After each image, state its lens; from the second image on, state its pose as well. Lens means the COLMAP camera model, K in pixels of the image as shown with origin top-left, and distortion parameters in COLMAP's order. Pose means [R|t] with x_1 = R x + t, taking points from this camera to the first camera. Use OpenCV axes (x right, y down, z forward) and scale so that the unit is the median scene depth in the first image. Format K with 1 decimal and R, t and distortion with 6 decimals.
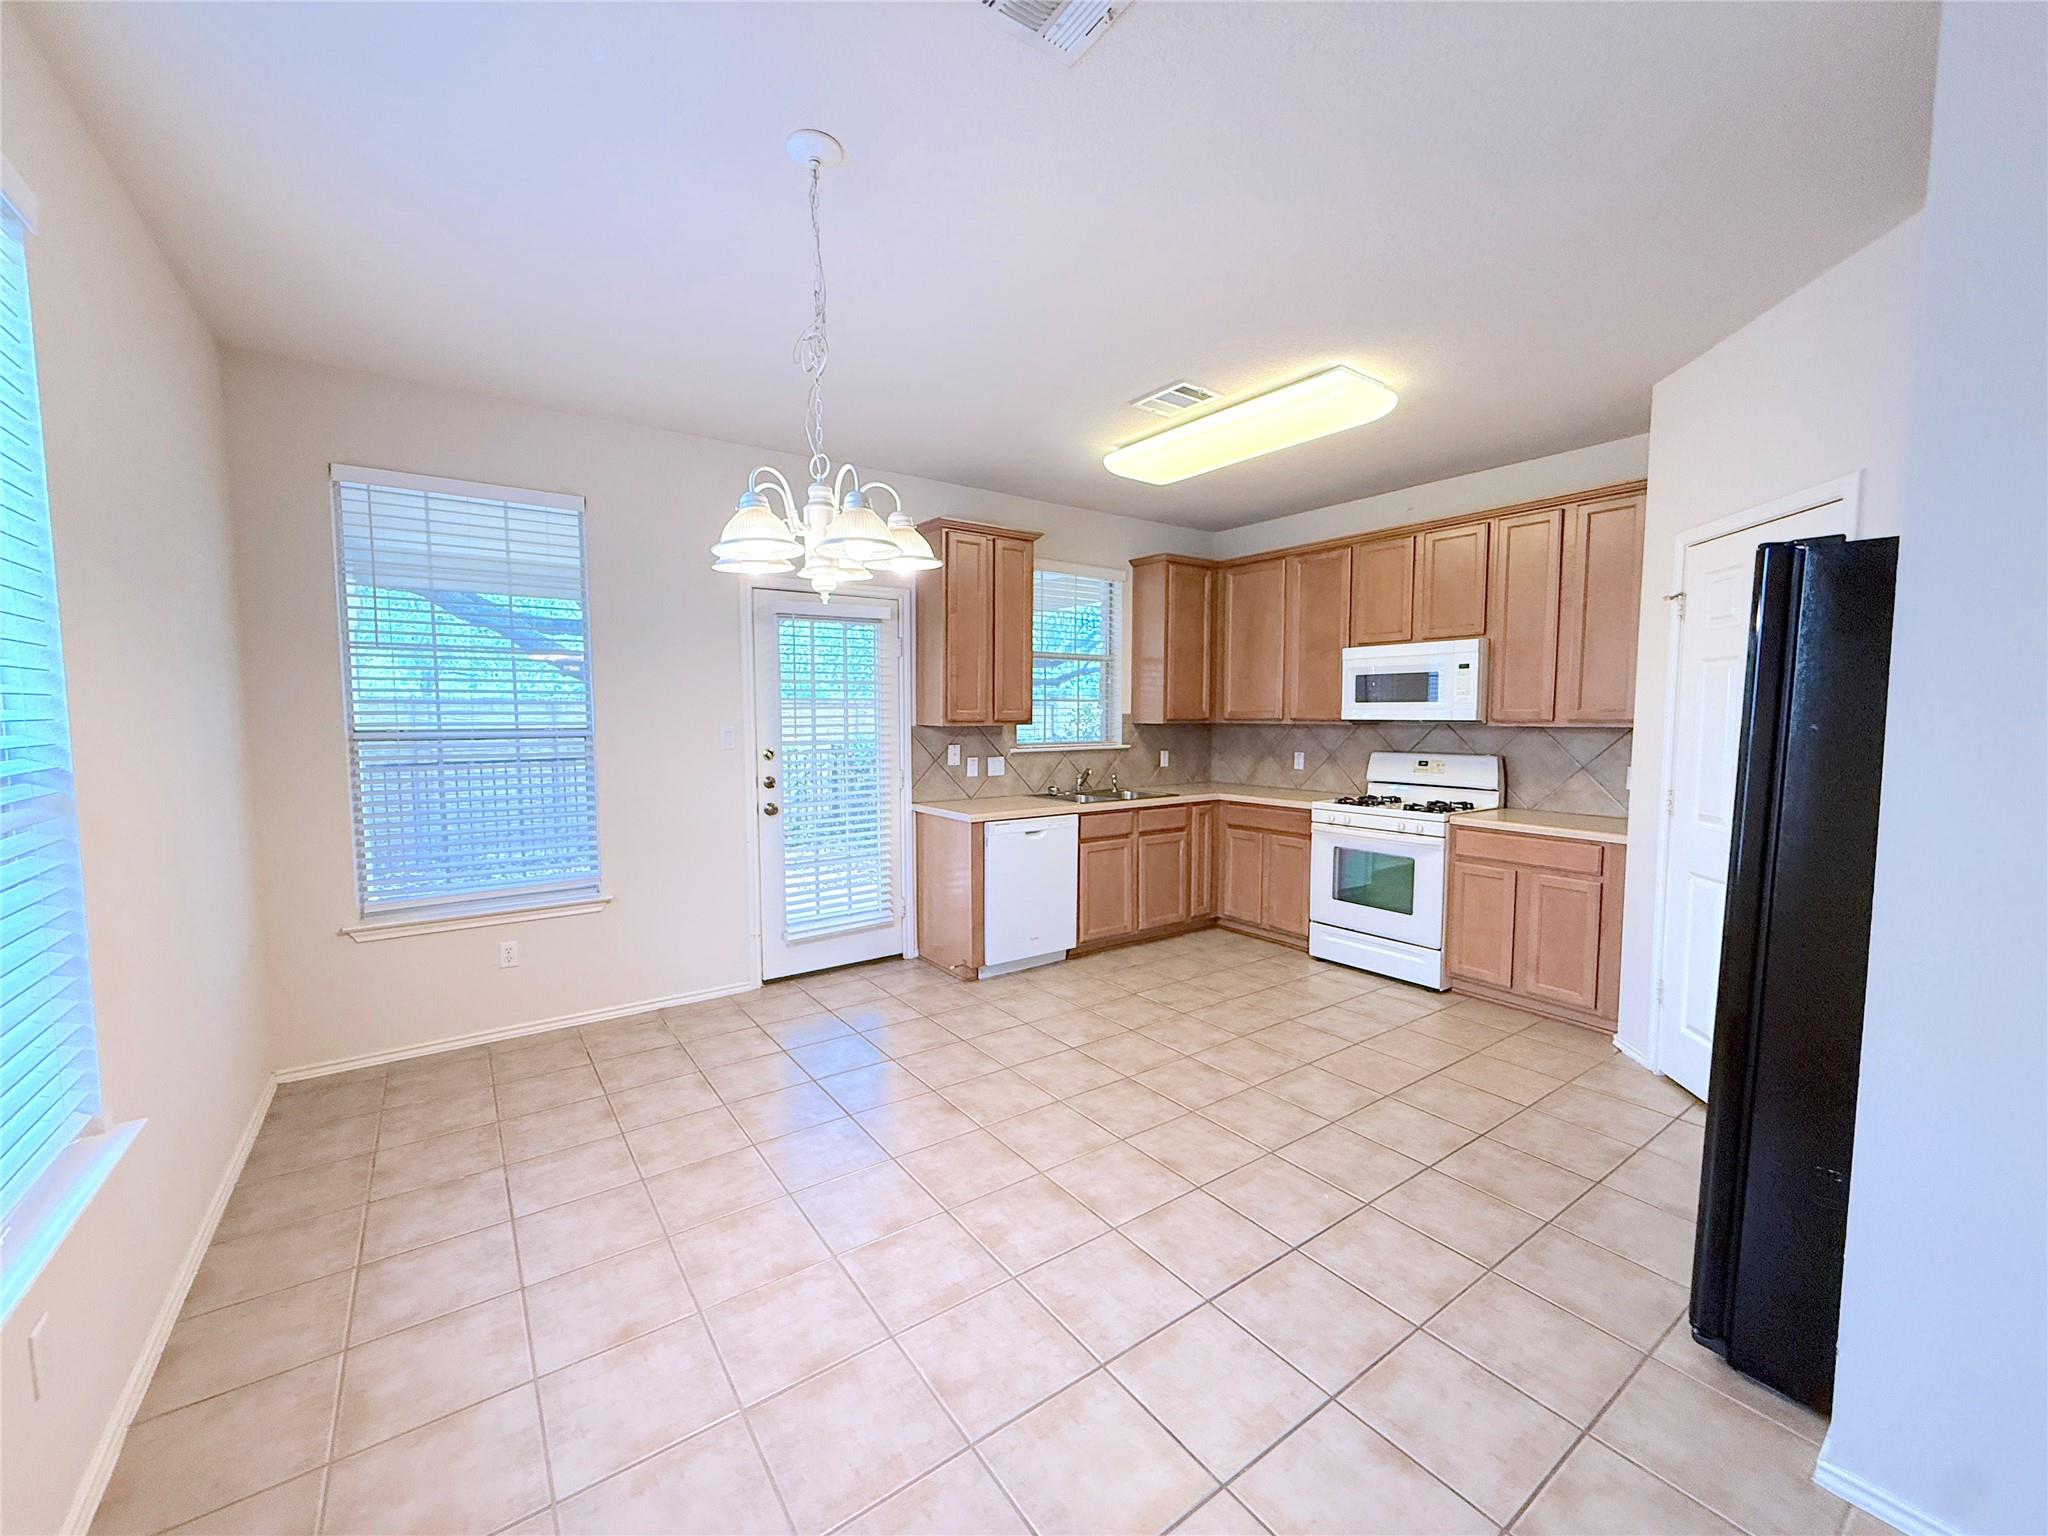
lens RADIAL K [[814.6, 0, 1019.5], [0, 814.6, 772.2], [0, 0, 1]] dist [0.002496, -0.000793]
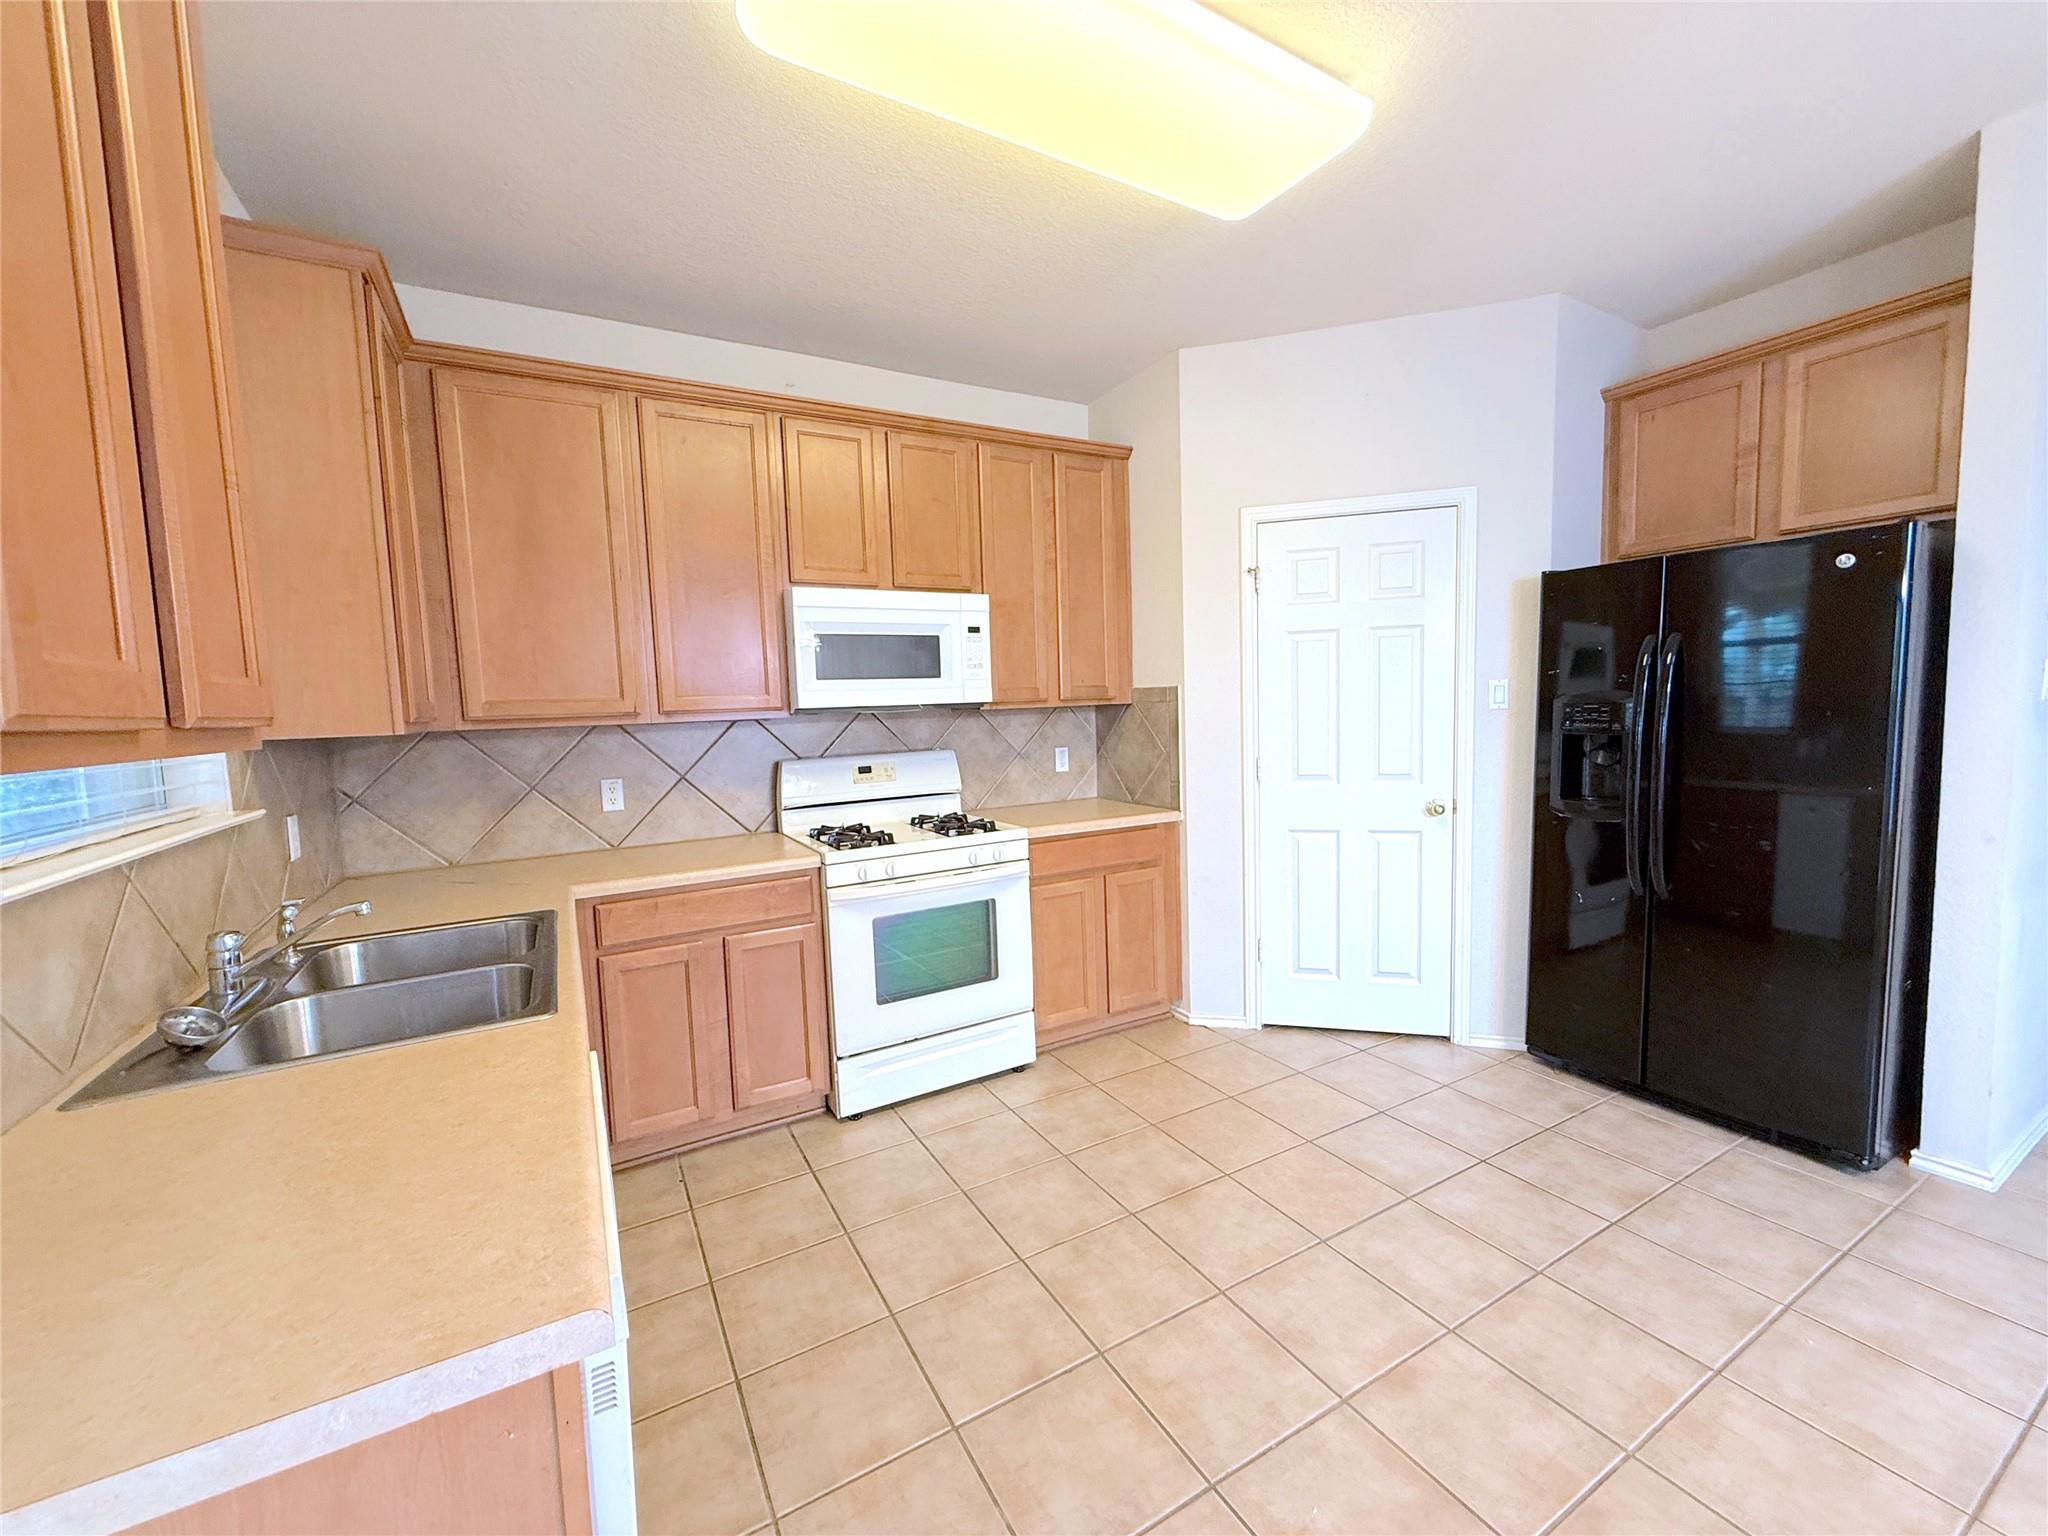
lens RADIAL K [[814.6, 0, 1019.3], [0, 814.6, 772.4], [0, 0, 1]] dist [0.002496, -0.000793]
pose [[0.104697, -0.087936, 0.990609, -0.188311], [0.106627, 0.991334, 0.076731, -0.050467], [-0.988772, 0.097592, 0.113166, 0.837942]]
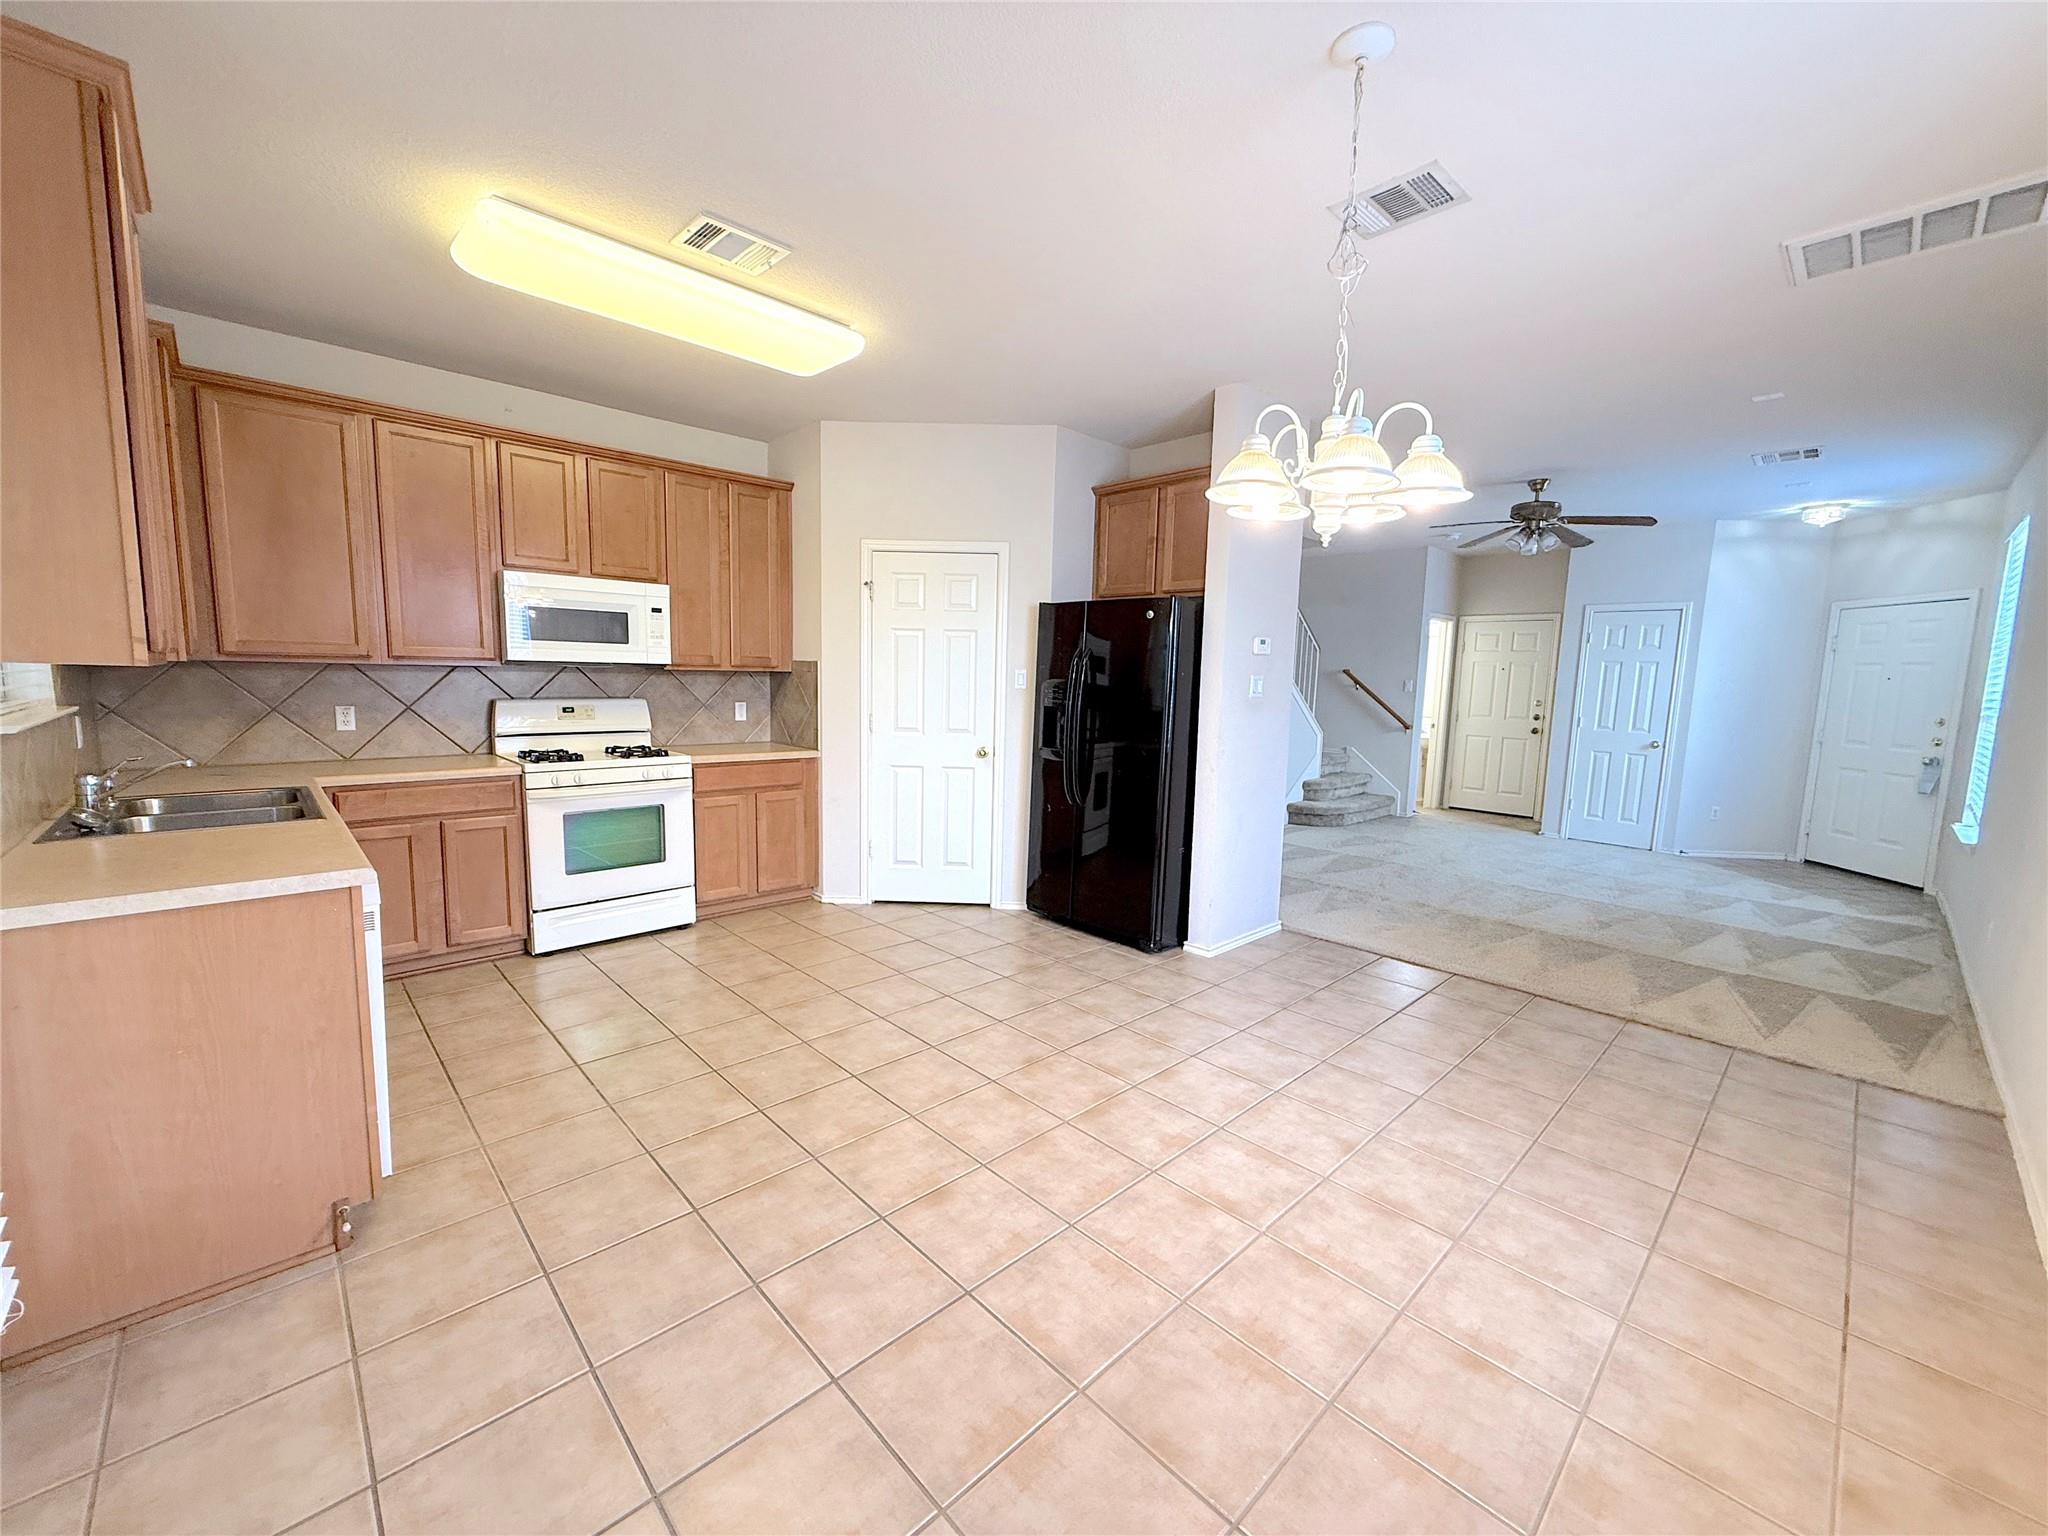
lens RADIAL K [[814.6, 0, 1017.1], [0, 814.6, 772.9], [0, 0, 1]] dist [0.002496, -0.000793]
pose [[-0.138236, -0.123217, 0.982705, -0.510833], [0.048163, 0.990220, 0.130934, -0.038319], [-0.989227, 0.065430, -0.130950, 0.662505]]
